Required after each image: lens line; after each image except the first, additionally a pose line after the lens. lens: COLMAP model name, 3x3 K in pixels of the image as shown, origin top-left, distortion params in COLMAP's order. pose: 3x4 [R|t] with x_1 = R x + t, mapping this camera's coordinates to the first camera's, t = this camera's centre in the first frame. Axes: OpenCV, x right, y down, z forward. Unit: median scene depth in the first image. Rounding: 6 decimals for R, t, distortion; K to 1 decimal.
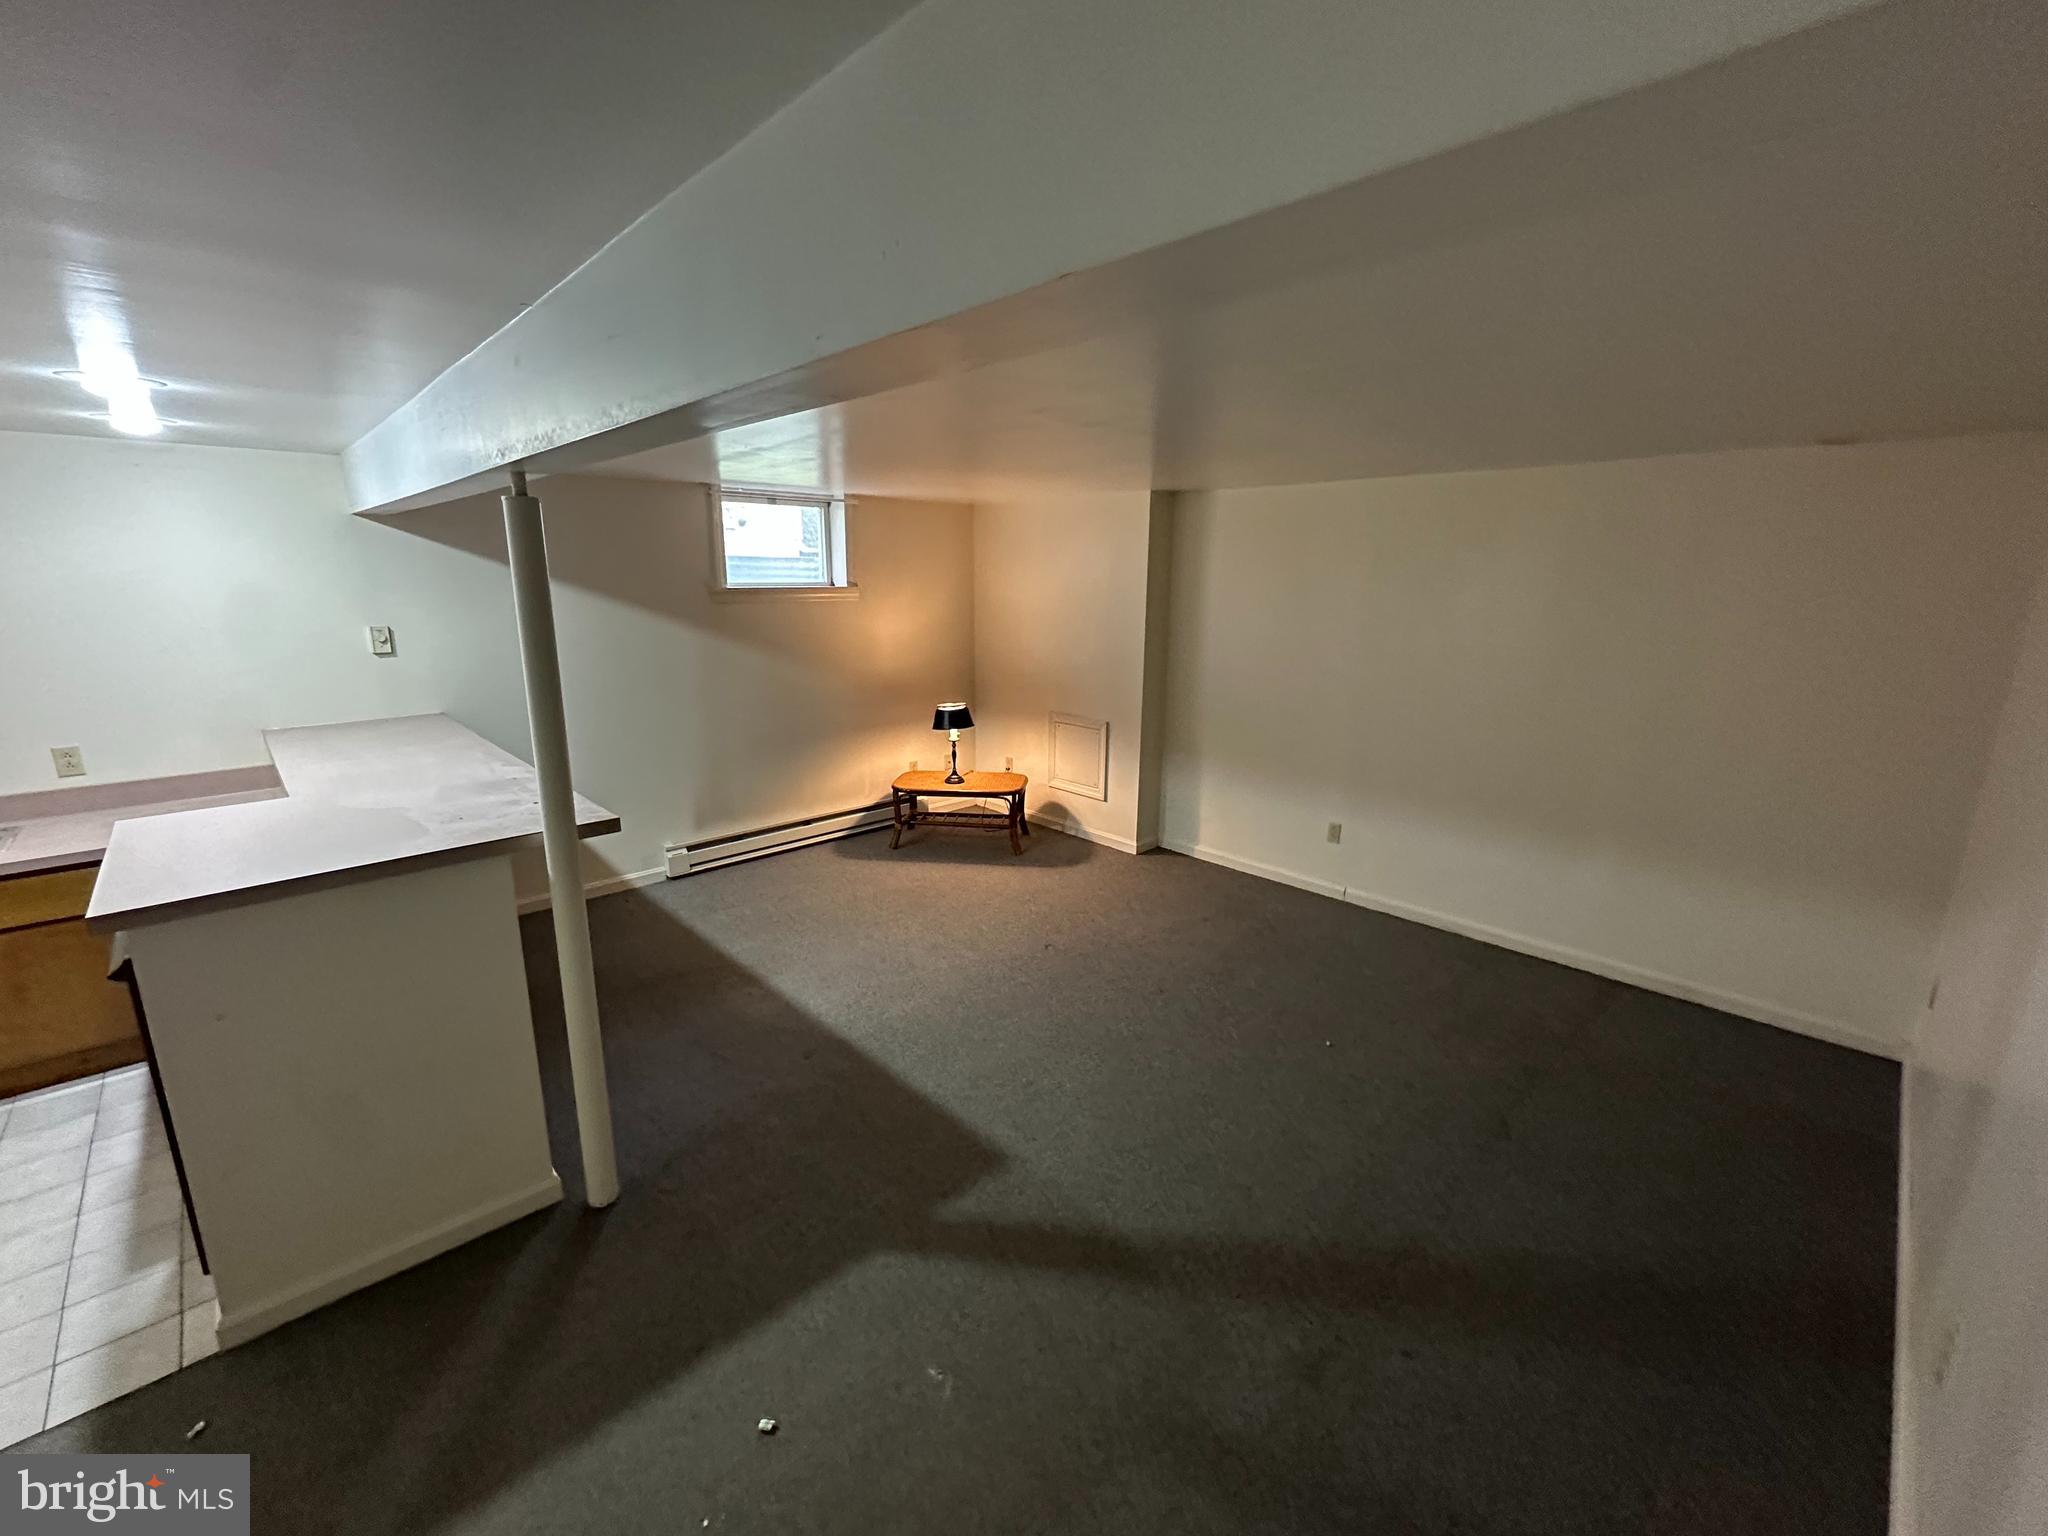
lens RADIAL K [[835.3, 0, 1024.7], [0, 835.3, 766.2], [0, 0, 1]] dist [0.001312, -0.000530]
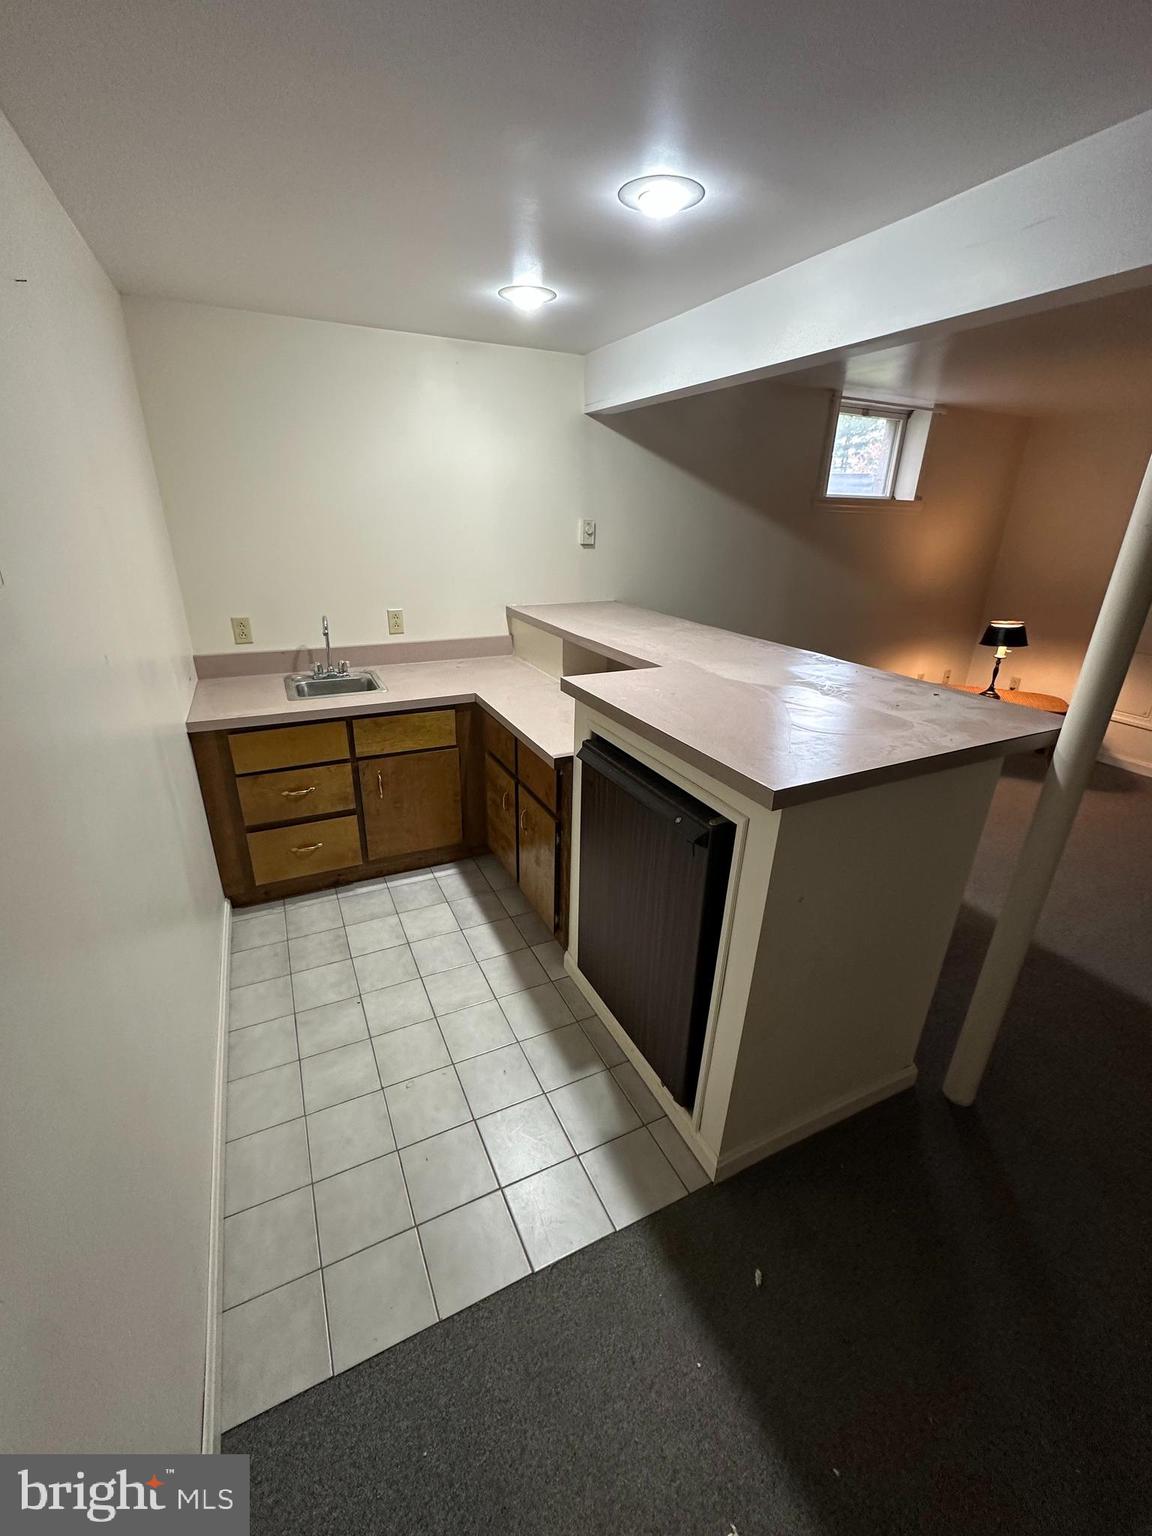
lens RADIAL K [[626.5, 0, 575.3], [0, 626.5, 769.1], [0, 0, 1]] dist [0.001312, -0.000530]
pose [[0.951611, 0.127041, -0.279817, -0.360540], [-0.082692, 0.982822, 0.164996, 0.020514], [0.295972, -0.133873, 0.945769, 0.095077]]
